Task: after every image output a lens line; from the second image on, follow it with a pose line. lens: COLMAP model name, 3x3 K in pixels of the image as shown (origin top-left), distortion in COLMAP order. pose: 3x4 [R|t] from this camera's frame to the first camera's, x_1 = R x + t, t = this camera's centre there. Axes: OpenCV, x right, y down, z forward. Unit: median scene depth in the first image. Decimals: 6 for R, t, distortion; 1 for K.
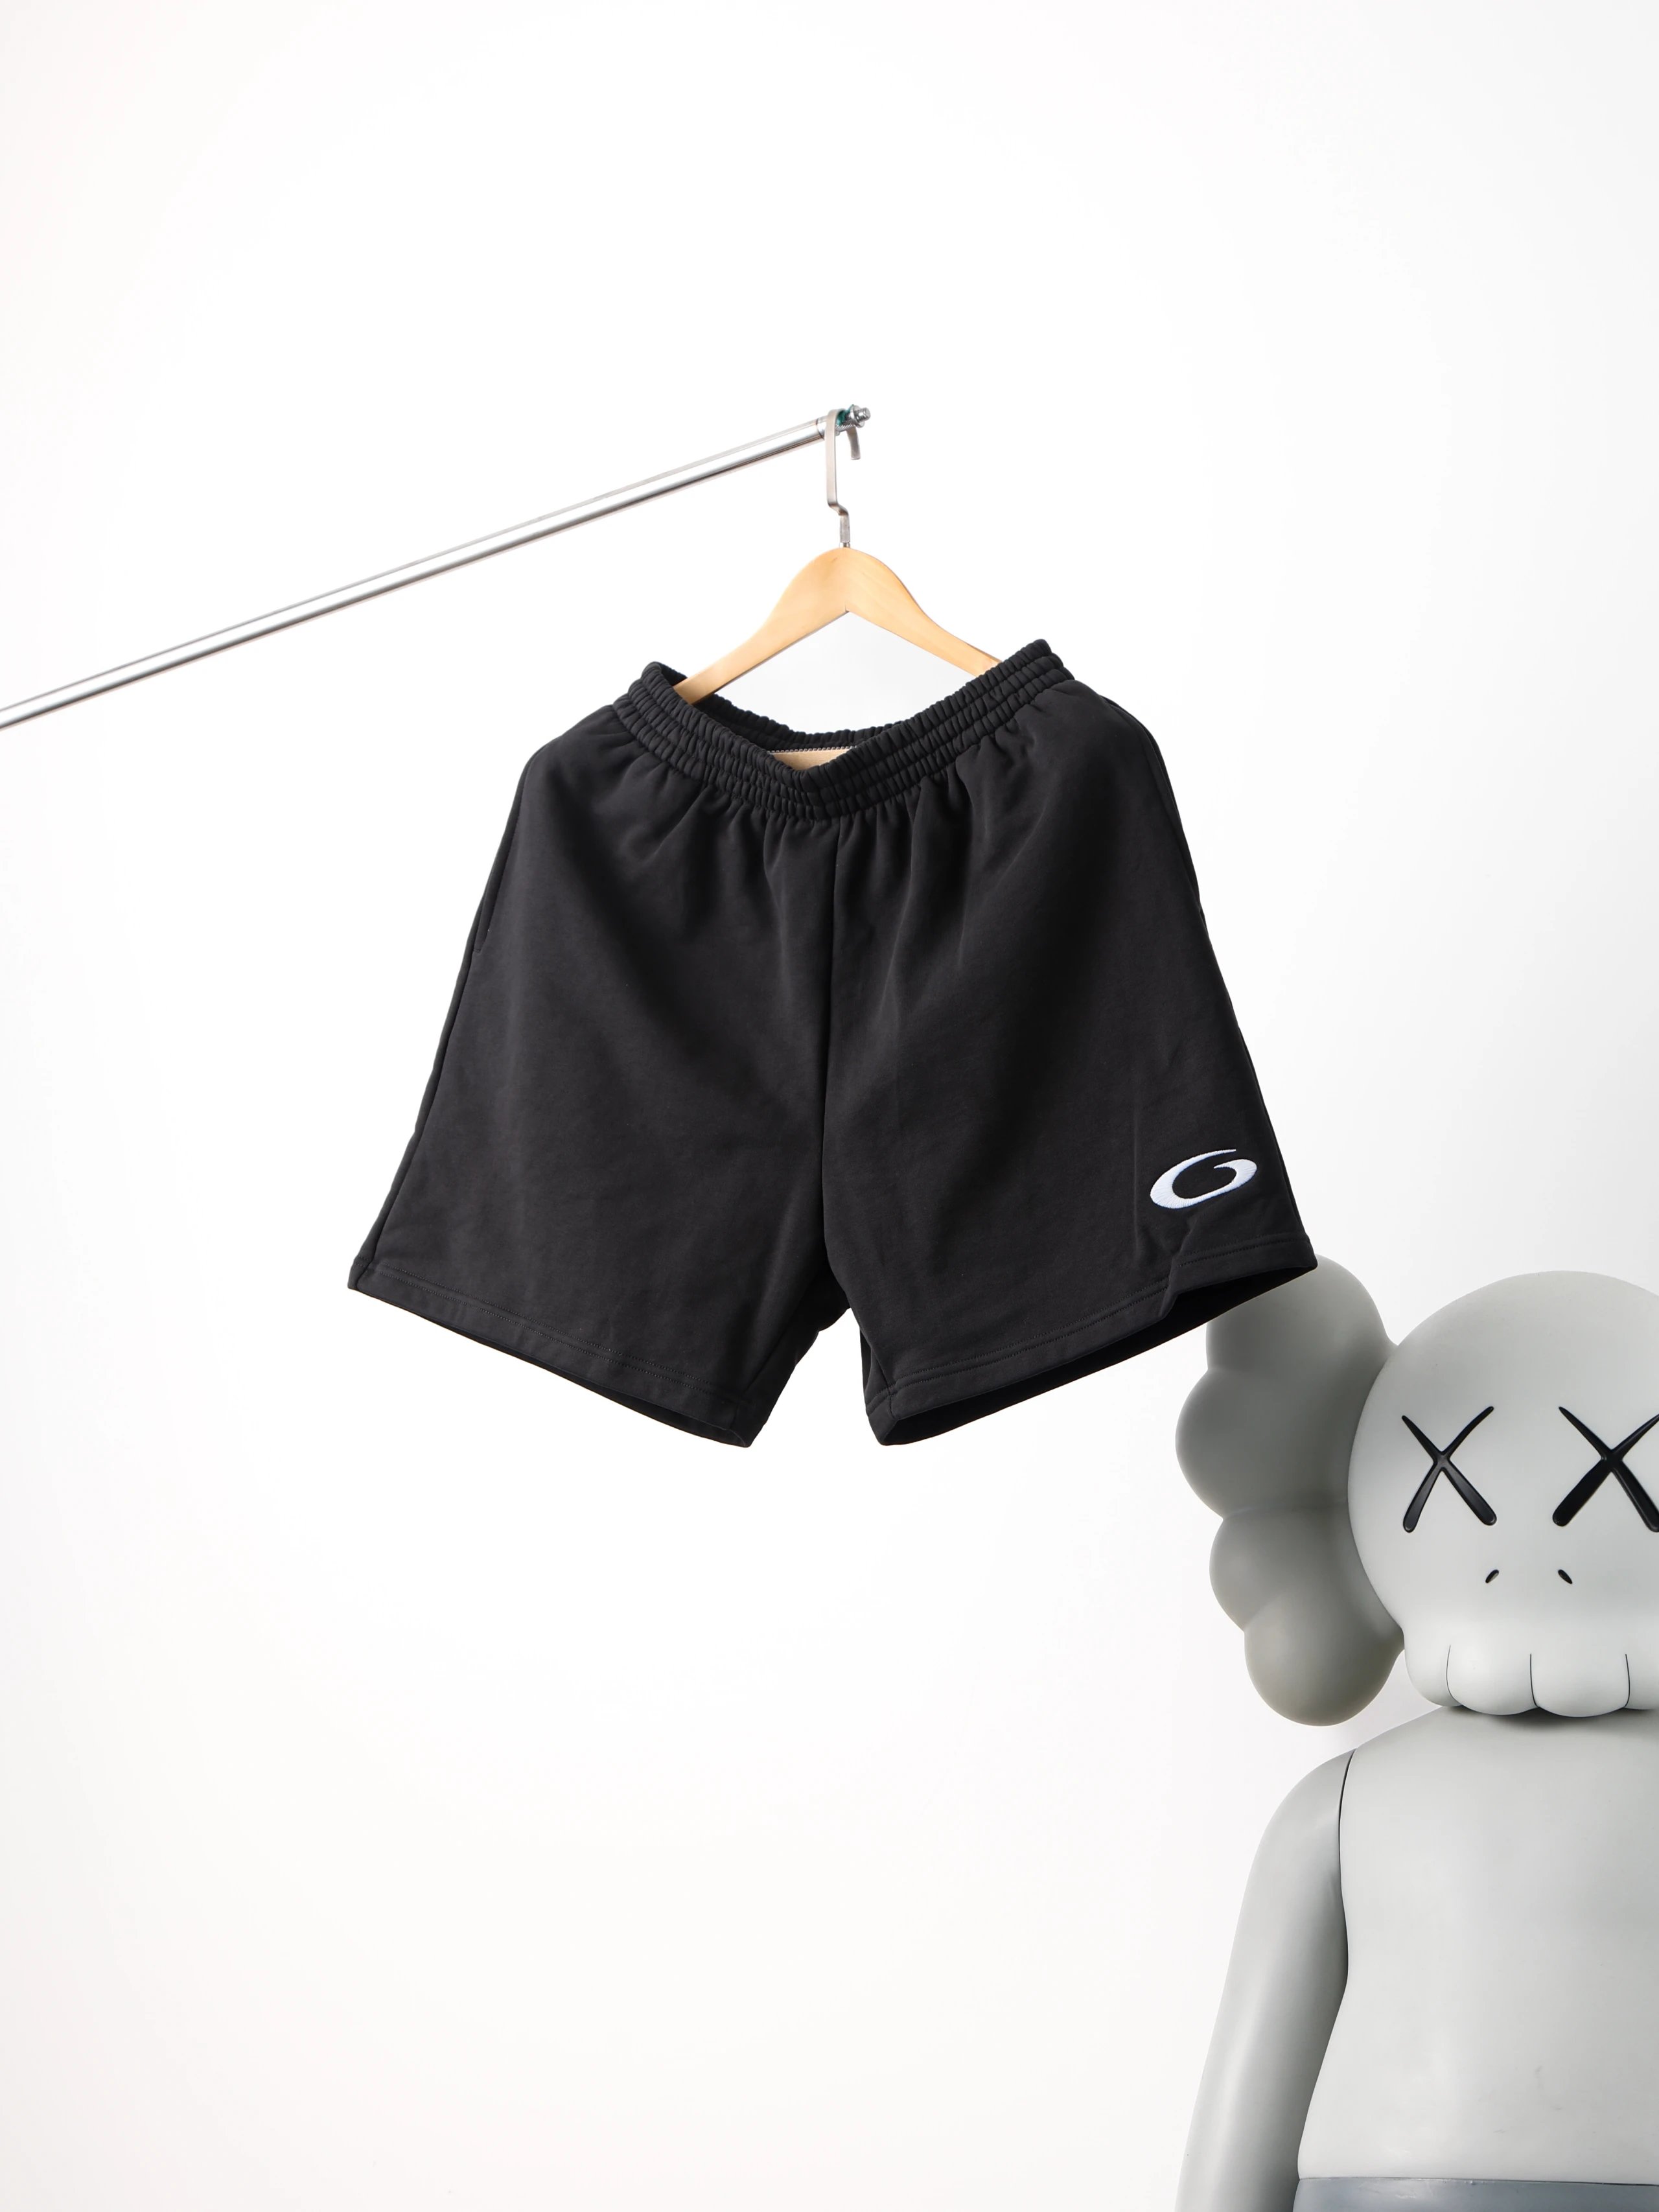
lens RADIAL K [[4951.6, 0, 829.5], [0, 4951.6, 1106.0], [0, 0, 1]] dist [0.373015, 0.029861]
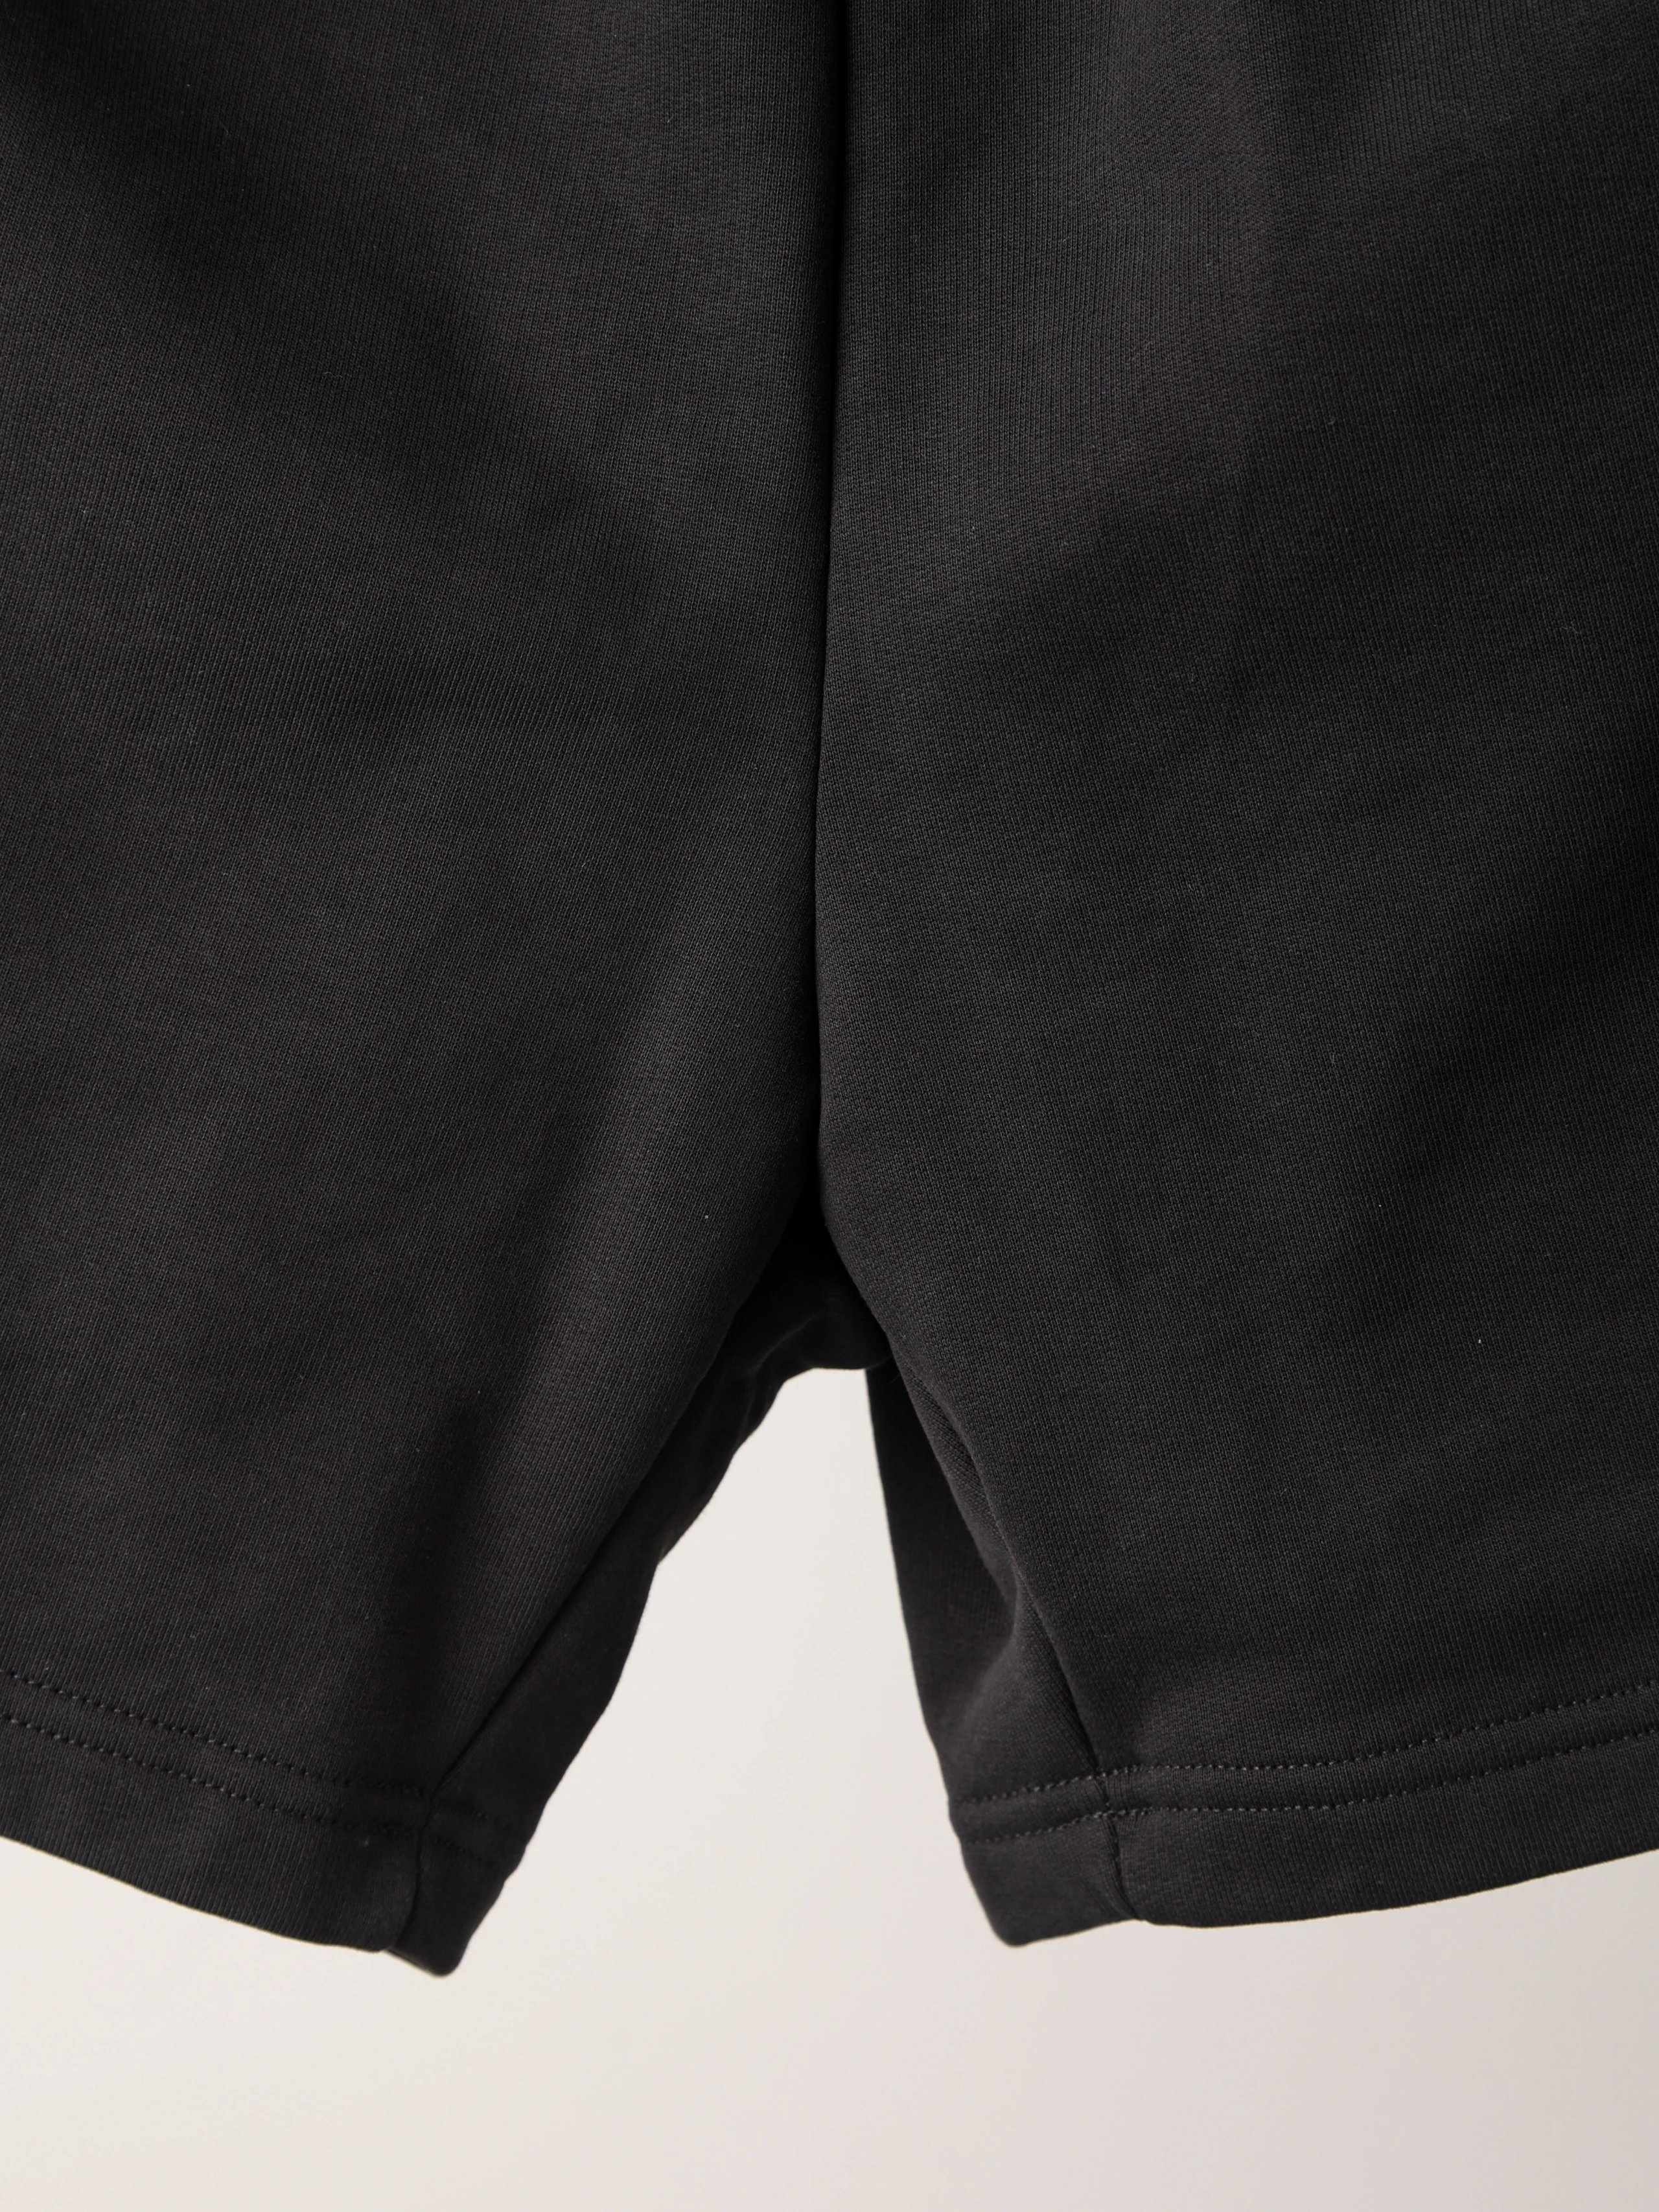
lens RADIAL K [[6105.0, 0, 829.5], [0, 6105.0, 1106.0], [0, 0, 1]] dist [0.431074, -0.611744]
pose [[0.950796, -0.046459, 0.306316, -0.085799], [-0.054779, 0.947907, 0.313800, -0.061753], [-0.304938, -0.315140, 0.898721, 0.746224]]
